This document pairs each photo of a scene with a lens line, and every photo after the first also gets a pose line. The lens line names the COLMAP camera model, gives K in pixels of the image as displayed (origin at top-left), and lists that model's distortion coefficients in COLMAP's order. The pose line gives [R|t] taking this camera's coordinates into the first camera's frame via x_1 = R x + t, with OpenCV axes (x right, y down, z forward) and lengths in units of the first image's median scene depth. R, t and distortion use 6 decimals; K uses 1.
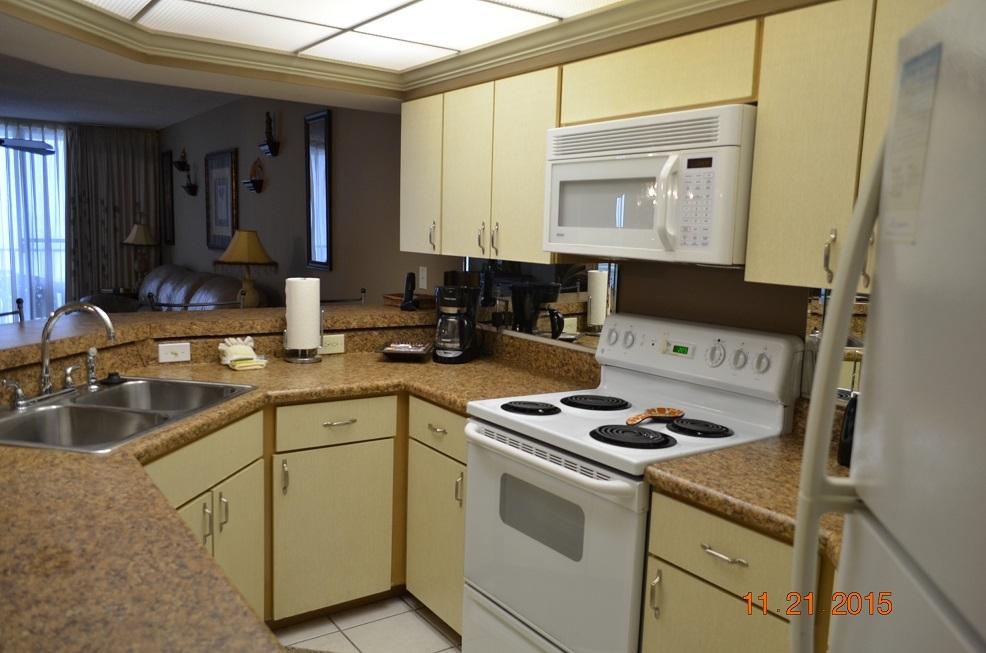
lens RADIAL K [[759.4, 0, 491.4], [0, 759.4, 322.5], [0, 0, 1]] dist [-0.014601, 0.001485]
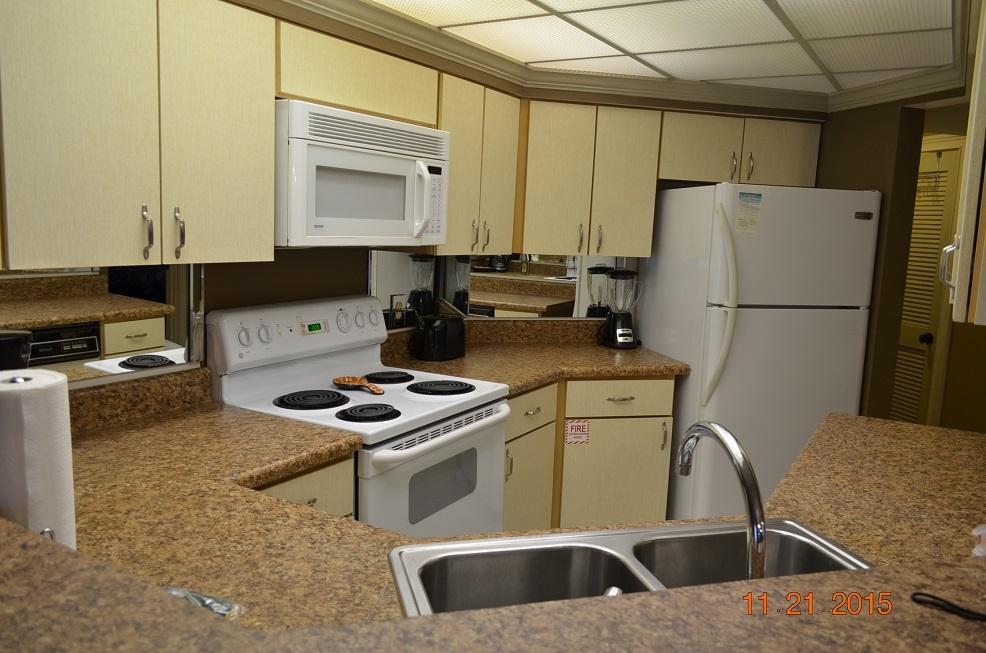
lens RADIAL K [[759.4, 0, 495.6], [0, 759.4, 327.4], [0, 0, 1]] dist [-0.014601, 0.001485]
pose [[-0.400540, -0.175188, 0.899376, -0.873566], [0.057918, 0.974748, 0.215664, -0.192759], [-0.914447, 0.138472, -0.380279, 1.250960]]
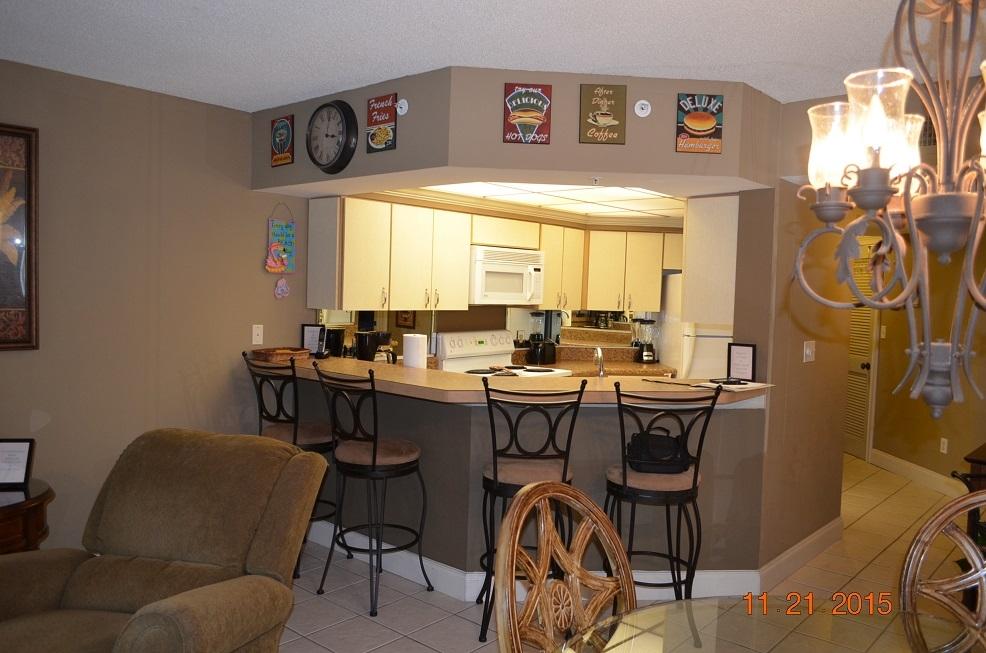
lens RADIAL K [[759.4, 0, 493.5], [0, 759.4, 327.1], [0, 0, 1]] dist [-0.014601, 0.001485]
pose [[-0.232614, -0.095300, 0.967889, -2.144761], [0.078616, 0.990088, 0.116380, -0.296667], [-0.969387, 0.103164, -0.222816, 1.575348]]
